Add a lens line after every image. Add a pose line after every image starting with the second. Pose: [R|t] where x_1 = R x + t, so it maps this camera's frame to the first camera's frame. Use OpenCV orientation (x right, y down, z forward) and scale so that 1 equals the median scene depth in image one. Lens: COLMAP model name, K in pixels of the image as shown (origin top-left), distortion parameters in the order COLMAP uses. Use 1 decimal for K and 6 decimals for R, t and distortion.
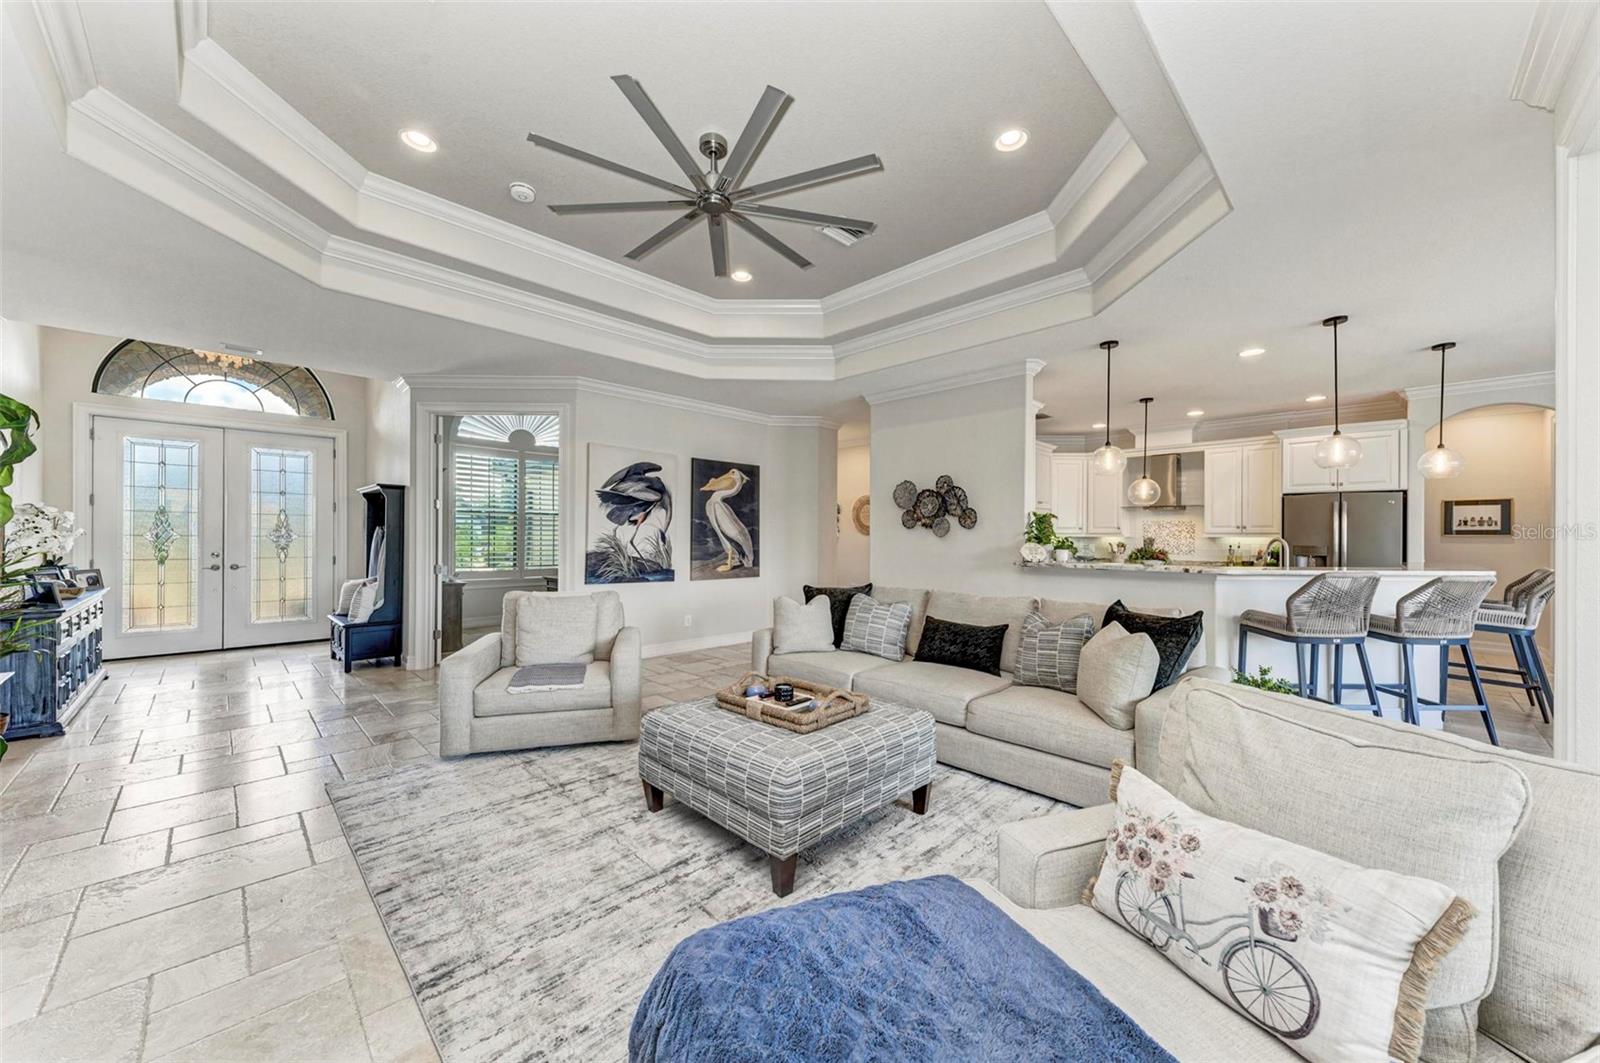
lens RADIAL K [[578.3, 0, 800.1], [0, 578.3, 536.9], [0, 0, 1]] dist [0.008926, -0.003805]
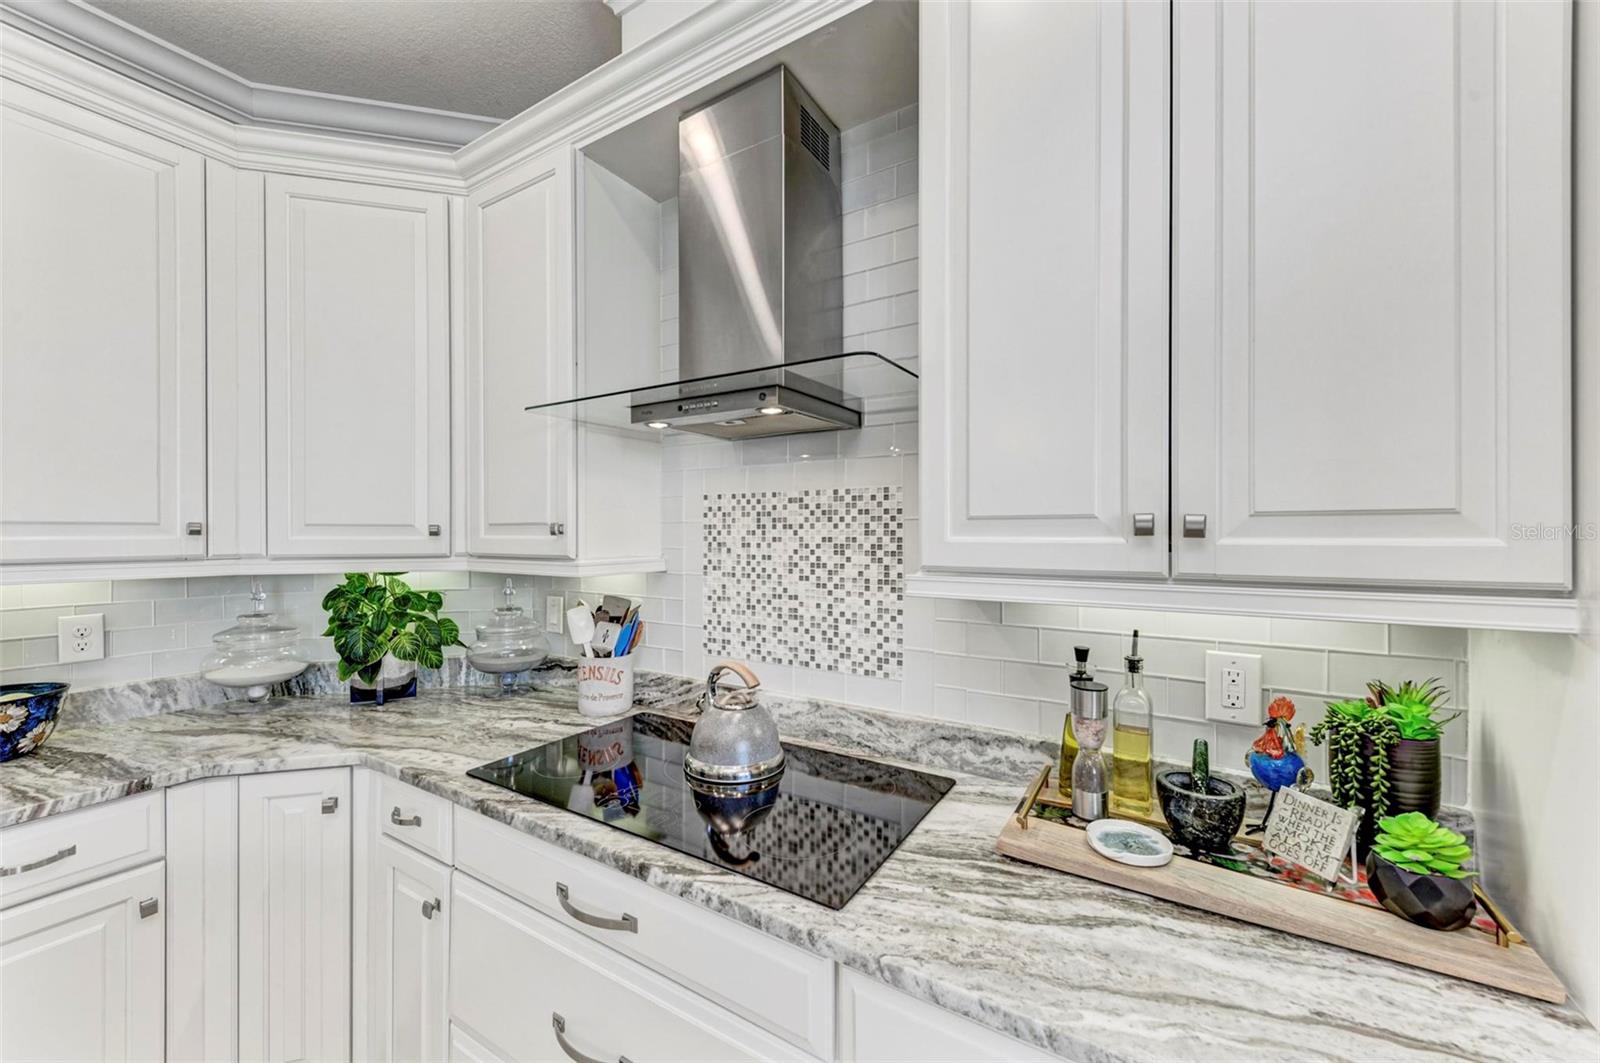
lens RADIAL K [[621.2, 0, 794.8], [0, 621.2, 533.9], [0, 0, 1]] dist [0.019519, -0.004486]
pose [[0.973984, -0.004138, 0.226580, 0.702027], [0.003787, 0.999991, 0.001983, -0.016703], [-0.226586, -0.001074, 0.973991, 0.952993]]
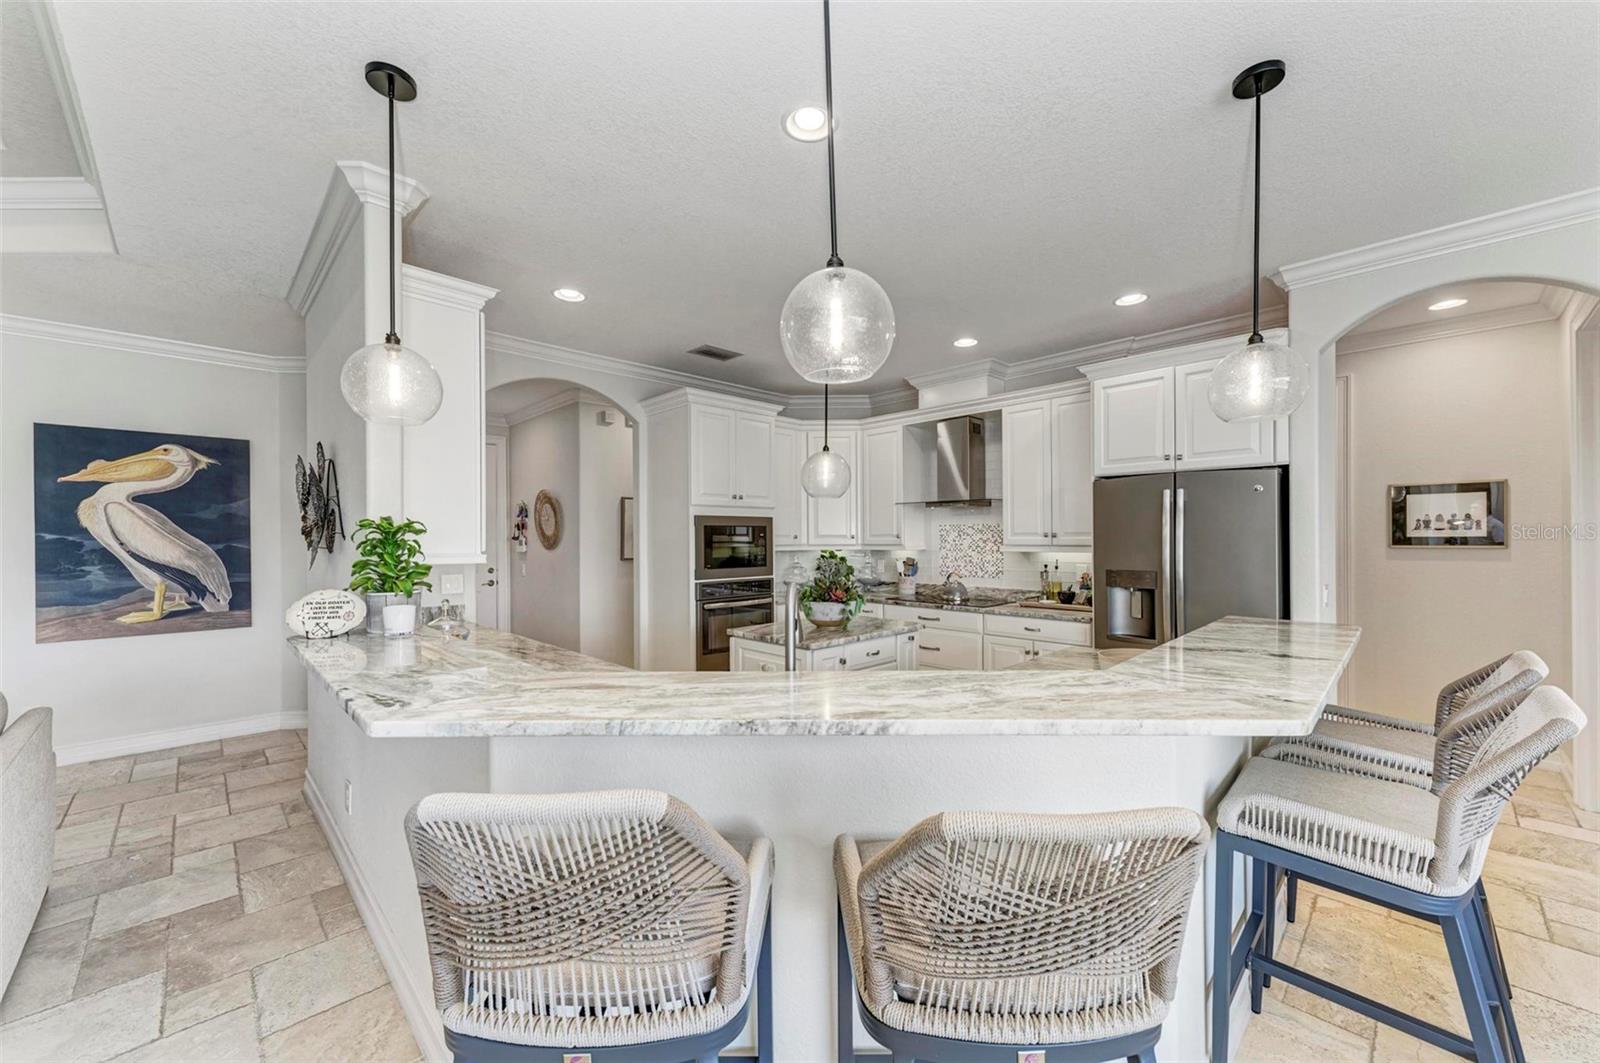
lens RADIAL K [[609.1, 0, 804.0], [0, 609.1, 538.6], [0, 0, 1]] dist [0.020425, -0.008014]
pose [[0.999940, -0.010723, -0.002305, 0.543091], [0.010728, 0.999940, 0.002159, -0.018502], [0.002282, -0.002184, 0.999995, 0.398562]]
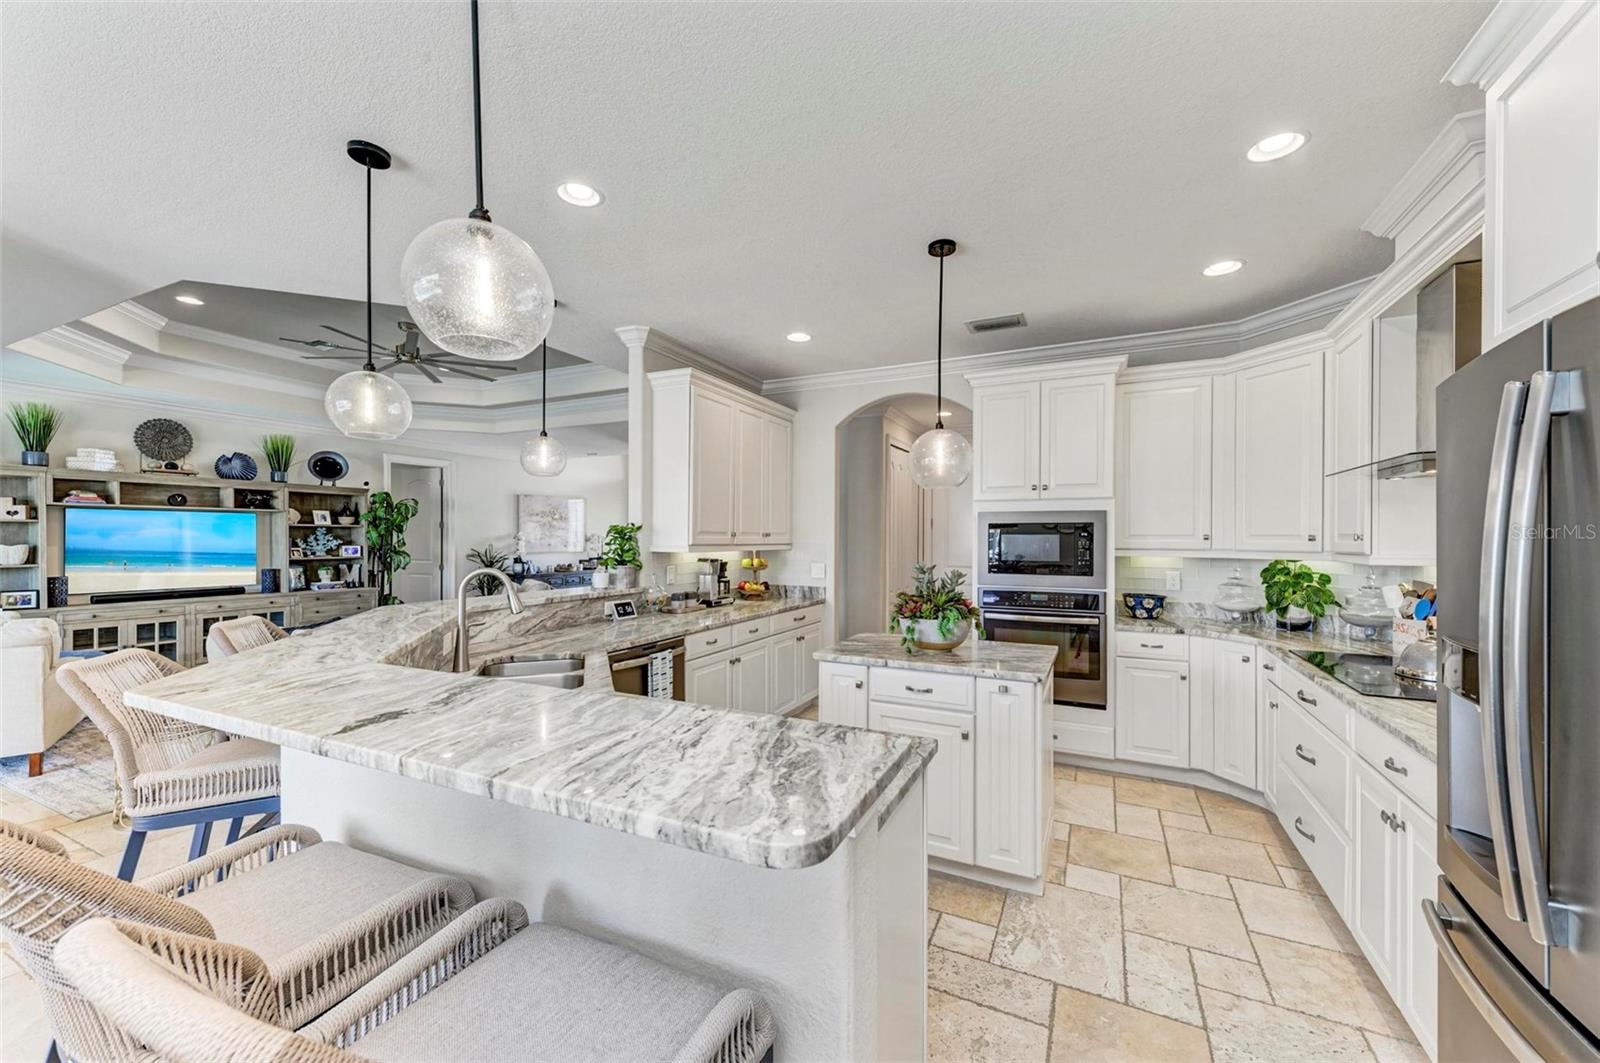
lens RADIAL K [[609.1, 0, 804.0], [0, 609.1, 538.6], [0, 0, 1]] dist [0.020425, -0.008014]
pose [[0.336185, -0.001779, -0.941794, 0.937480], [-0.001199, 0.999997, -0.002317, -0.016170], [0.941795, 0.001908, 0.336182, 0.706833]]
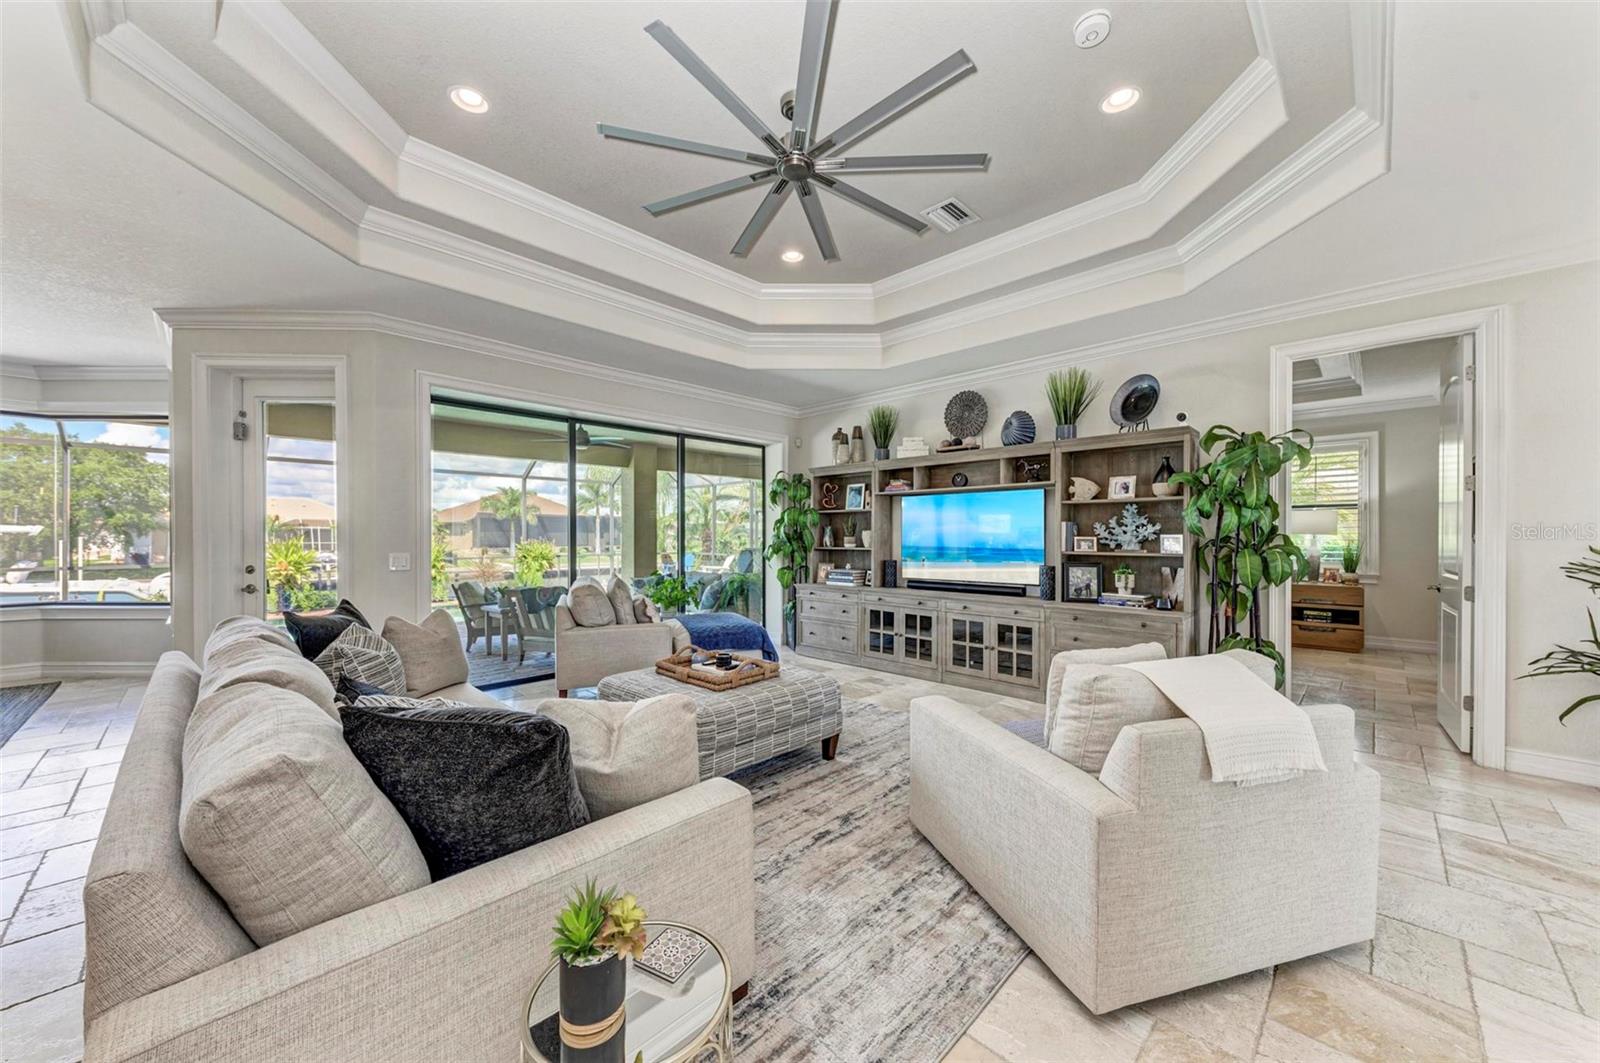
lens RADIAL K [[578.3, 0, 800.1], [0, 578.3, 536.9], [0, 0, 1]] dist [0.008926, -0.003805]
pose [[-0.999891, -0.005564, -0.013682, -0.071171], [-0.005585, 0.999983, 0.001548, 0.000310], [0.013673, 0.001624, -0.999905, 0.900084]]
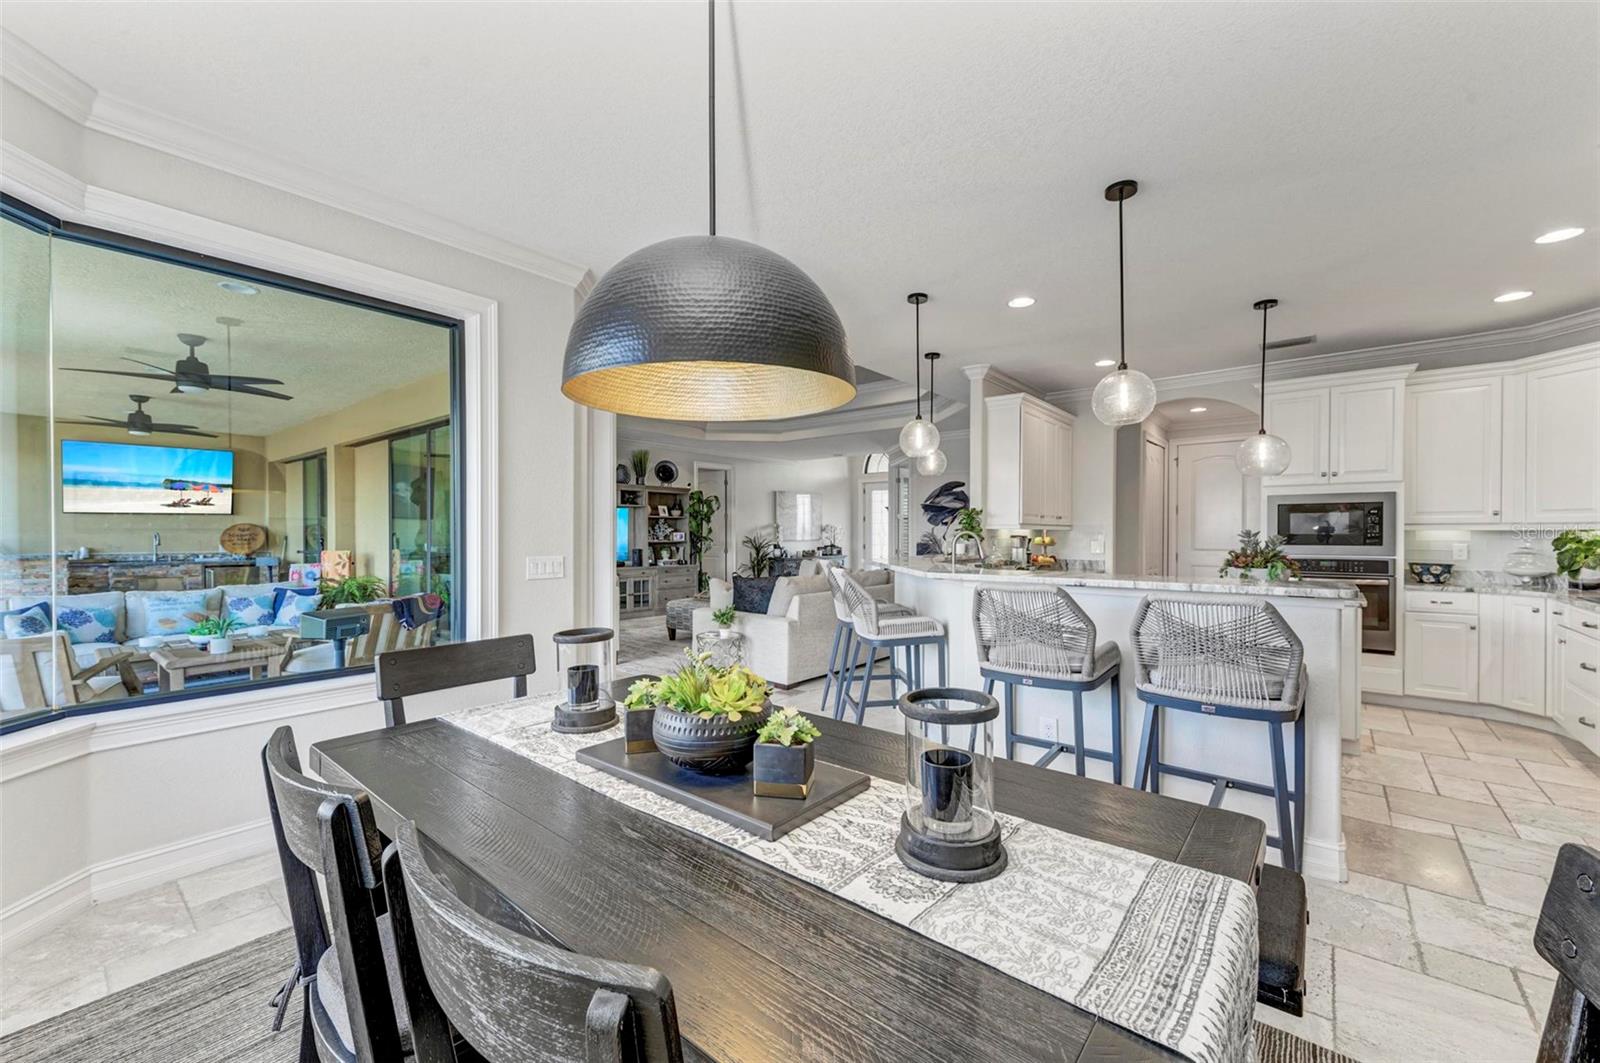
lens RADIAL K [[631.7, 0, 801.5], [0, 631.7, 536.8], [0, 0, 1]] dist [0.020688, -0.007971]
pose [[0.104245, 0.000935, -0.994551, 1.143514], [0.000796, 0.999999, 0.001023, 0.005493], [0.994551, -0.000898, 0.104244, 0.421907]]
